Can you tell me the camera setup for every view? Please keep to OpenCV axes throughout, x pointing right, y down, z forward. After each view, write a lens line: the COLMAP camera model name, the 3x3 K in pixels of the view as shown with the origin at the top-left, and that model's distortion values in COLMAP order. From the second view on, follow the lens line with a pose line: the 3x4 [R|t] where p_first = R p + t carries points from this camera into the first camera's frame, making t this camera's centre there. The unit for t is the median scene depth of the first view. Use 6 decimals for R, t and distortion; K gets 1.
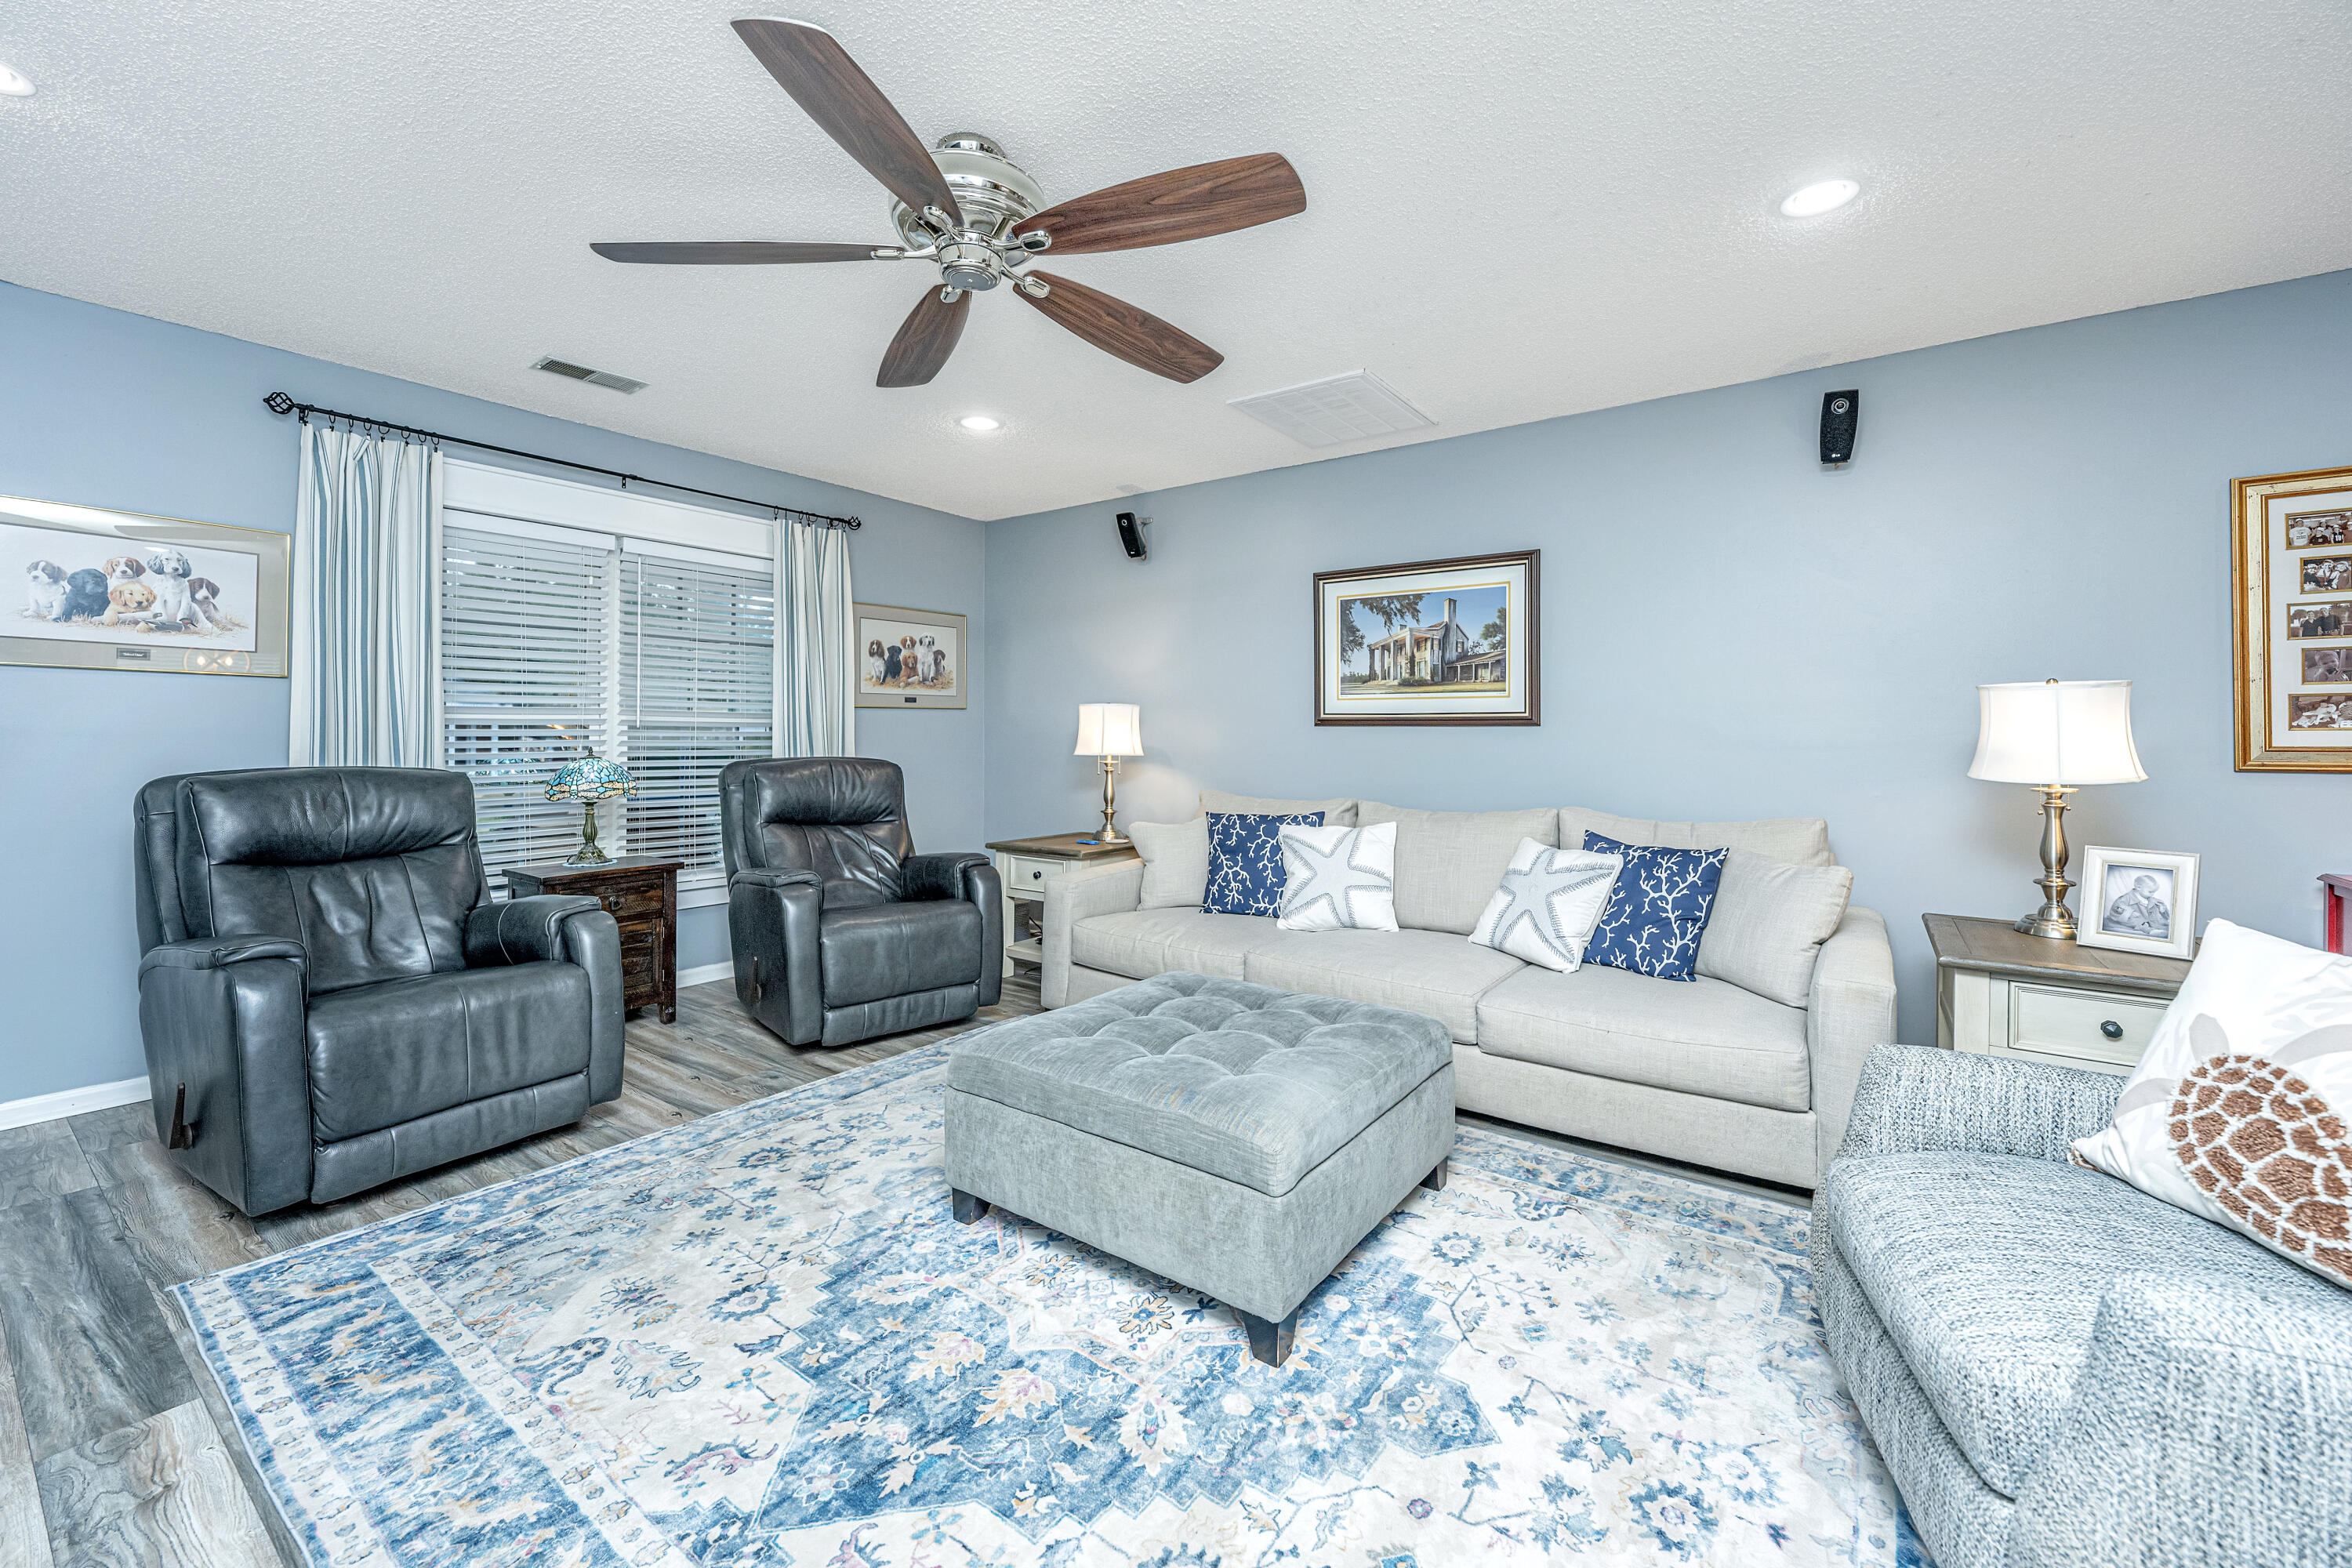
lens RADIAL K [[957.0, 0, 1167.5], [0, 957.0, 734.5], [0, 0, 1]] dist [-0.002085, -0.000337]
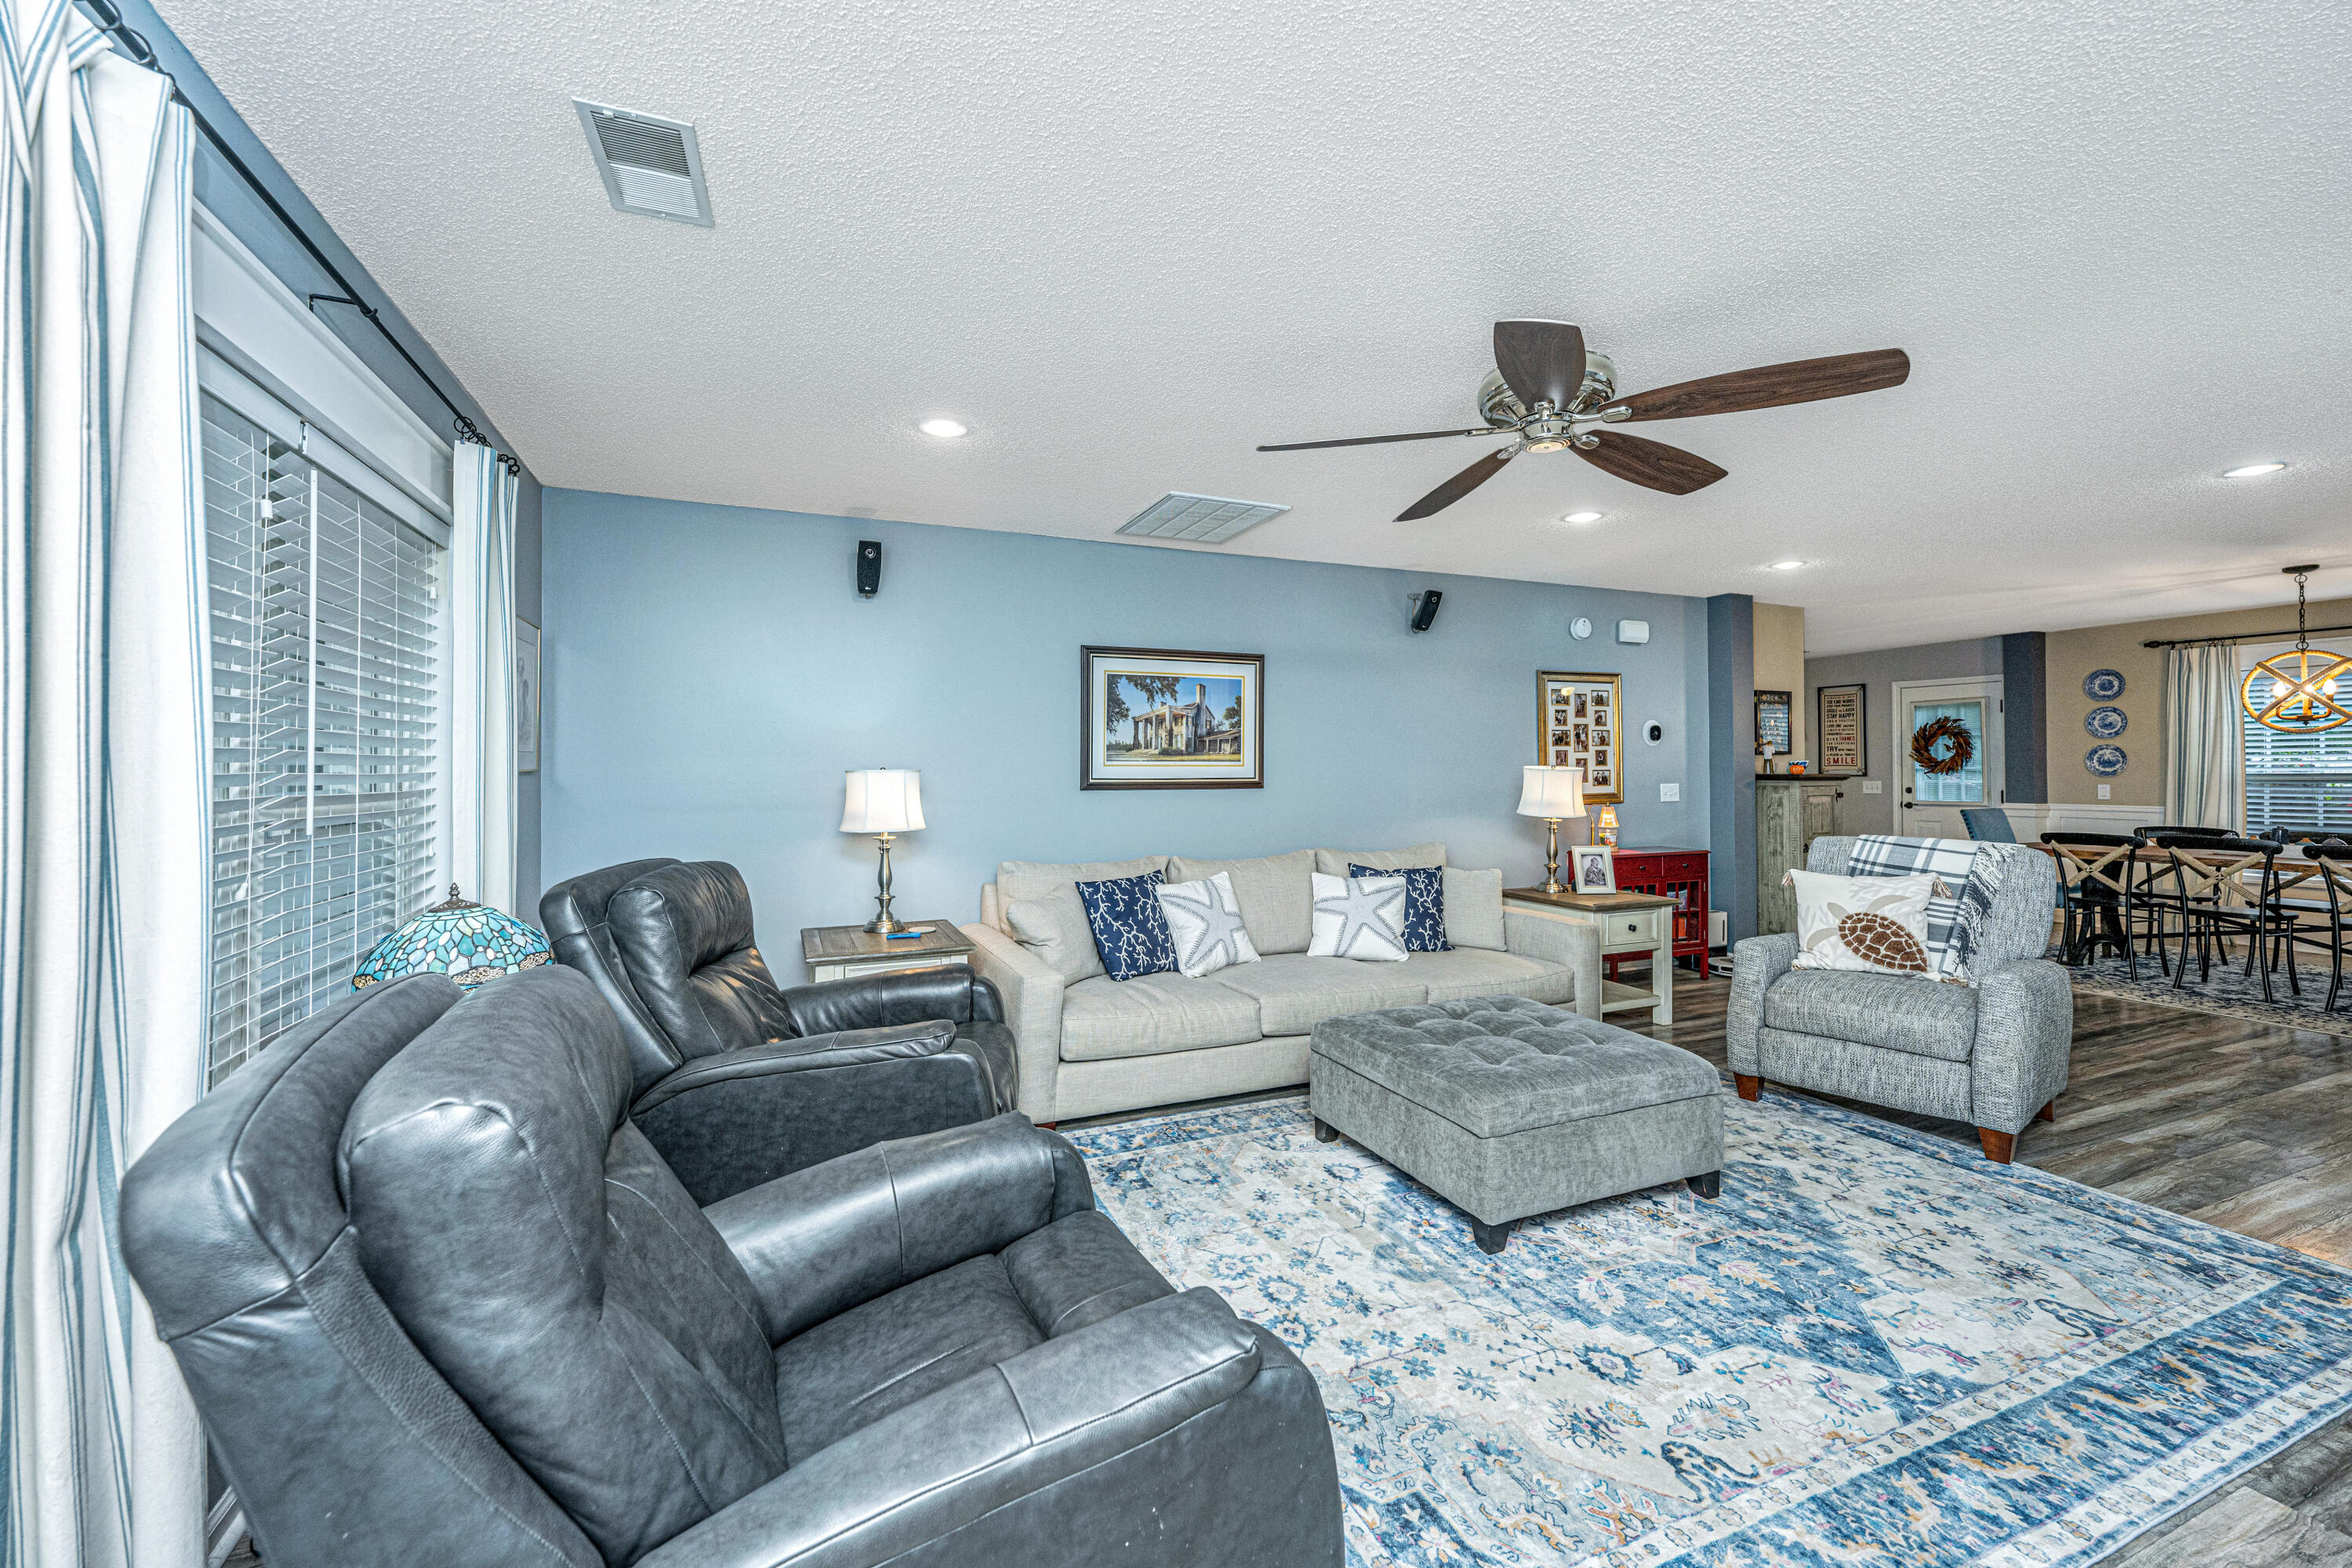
lens RADIAL K [[954.4, 0, 1181.0], [0, 954.4, 761.4], [0, 0, 1]] dist [-0.001098, 0.000030]
pose [[0.504519, -0.000565, 0.863400, -0.996625], [0.005238, 0.999983, -0.002407, -0.053779], [-0.863385, 0.005737, 0.504513, 0.537173]]
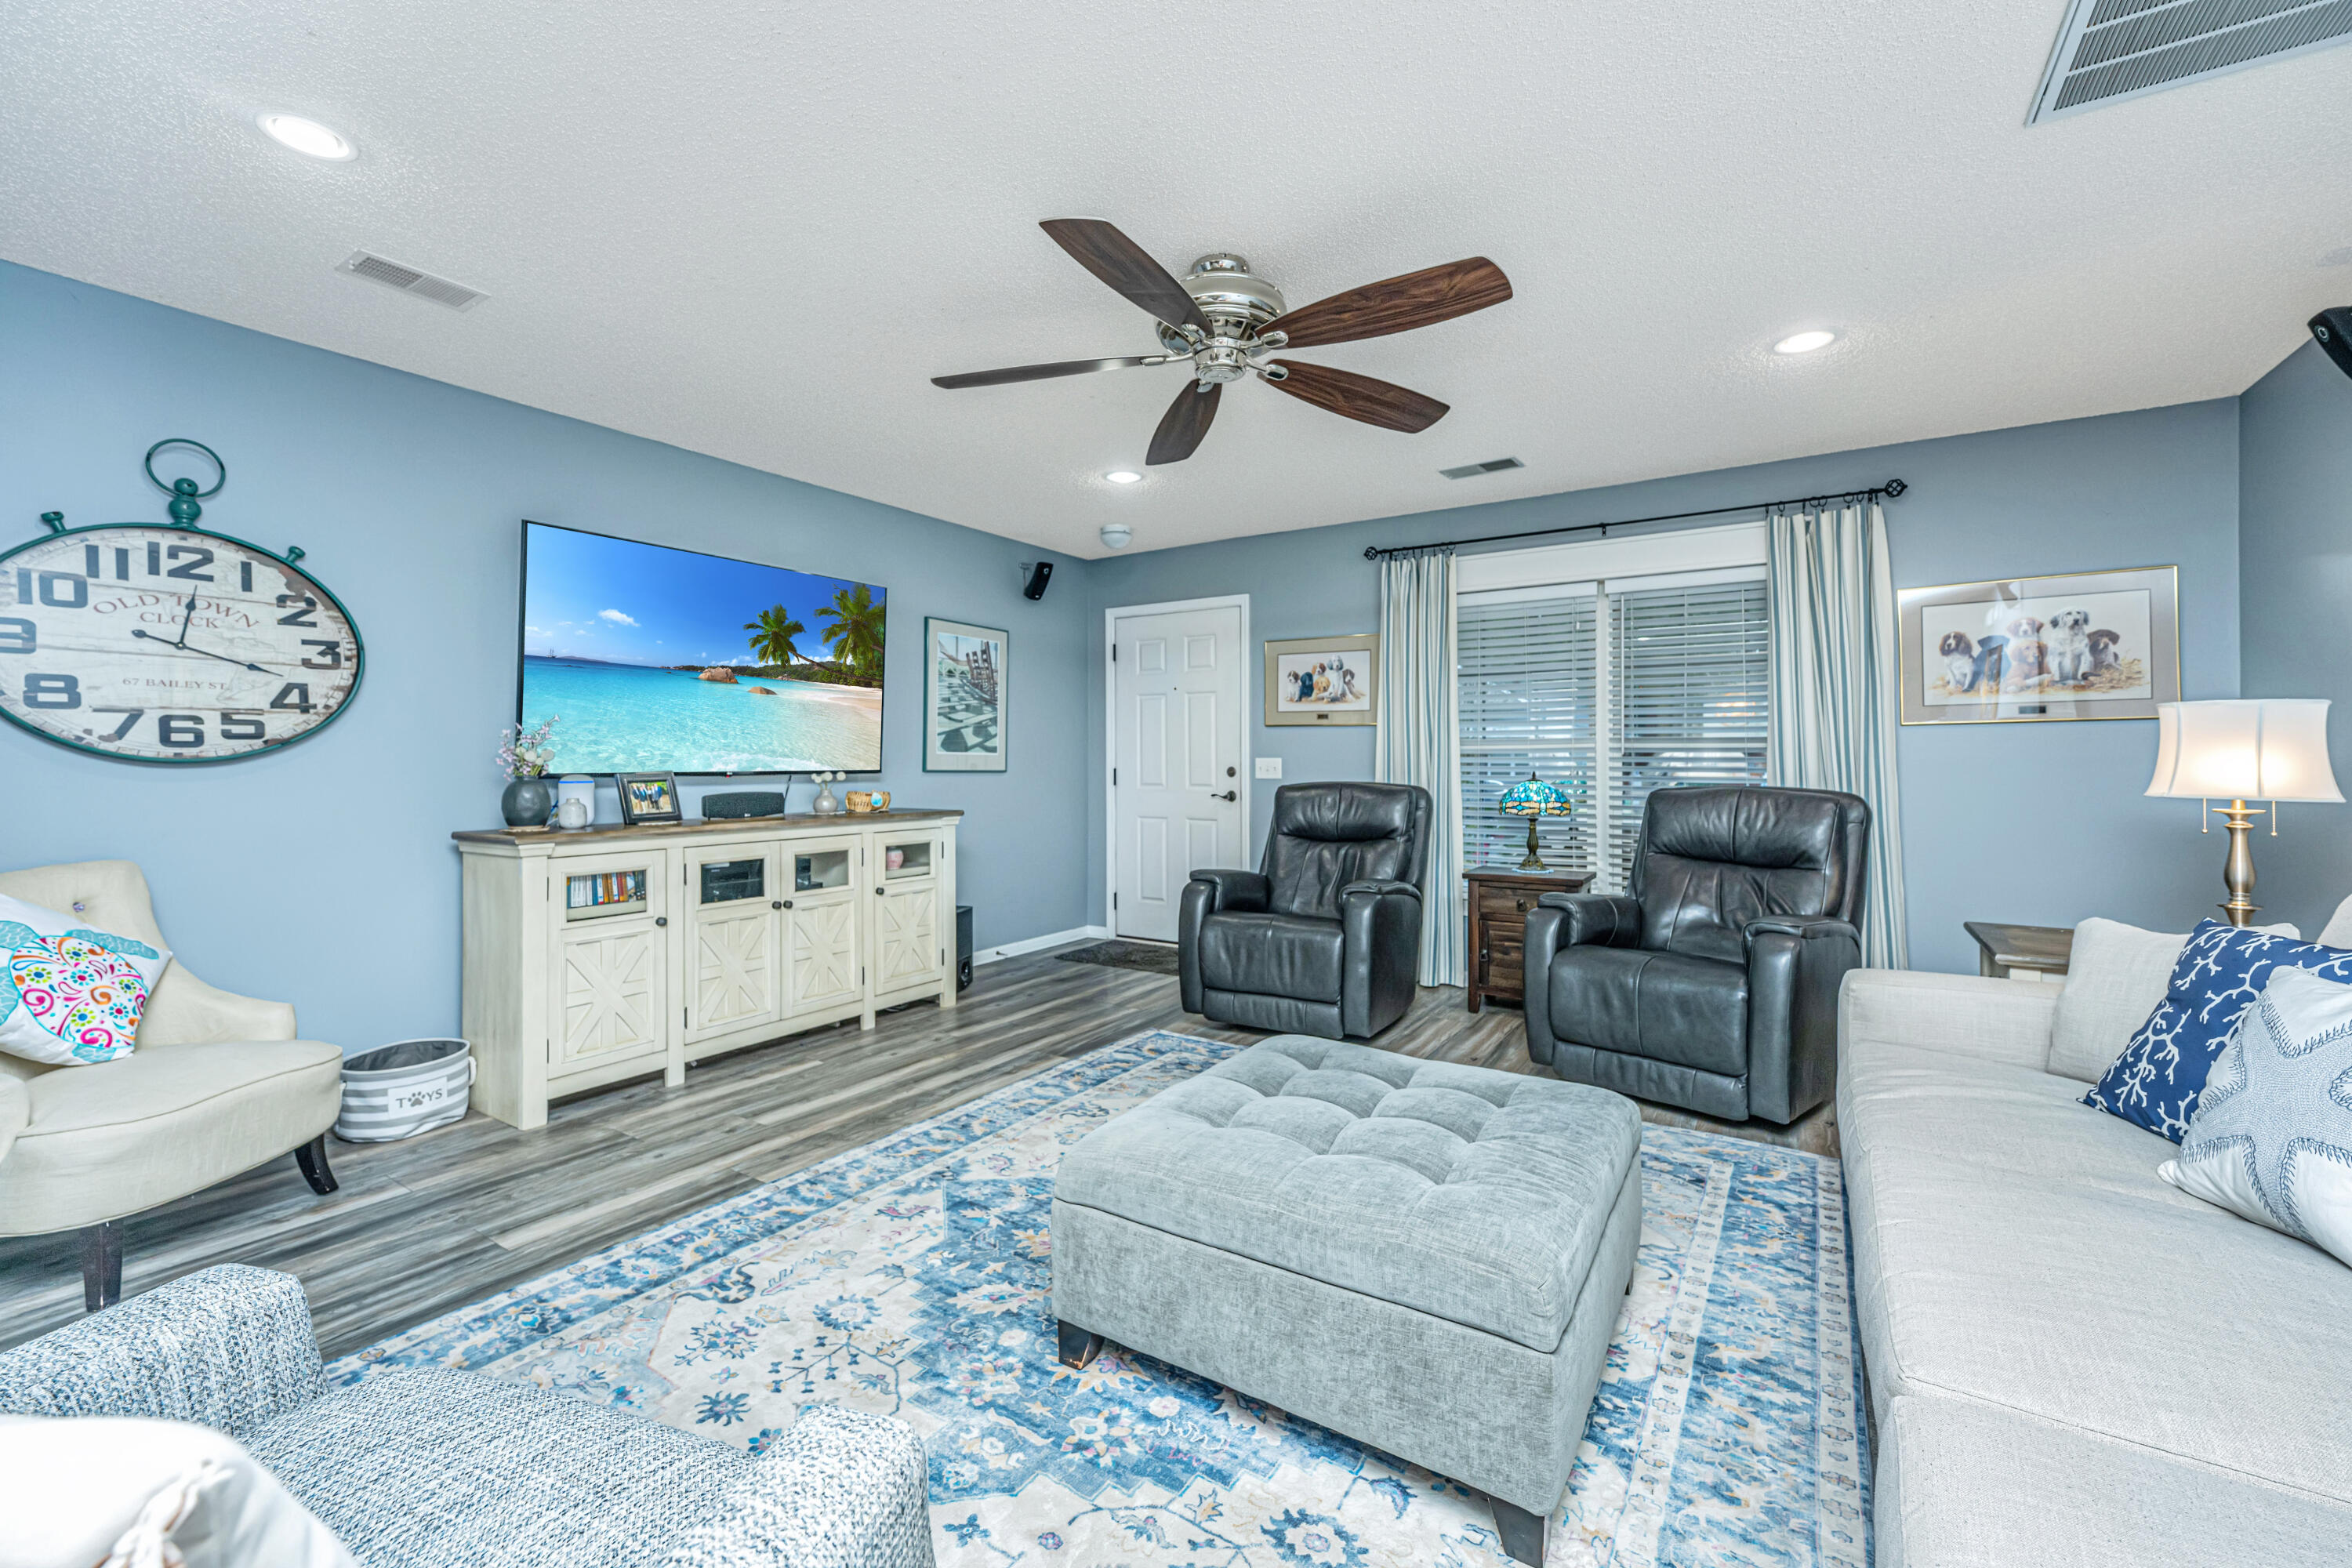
lens RADIAL K [[954.4, 0, 1181.0], [0, 954.4, 761.4], [0, 0, 1]] dist [-0.001098, 0.000030]
pose [[0.060432, -0.002693, -0.998169, 0.649283], [0.000778, 0.999996, -0.002651, 0.003959], [0.998172, -0.000616, 0.060434, 0.594814]]
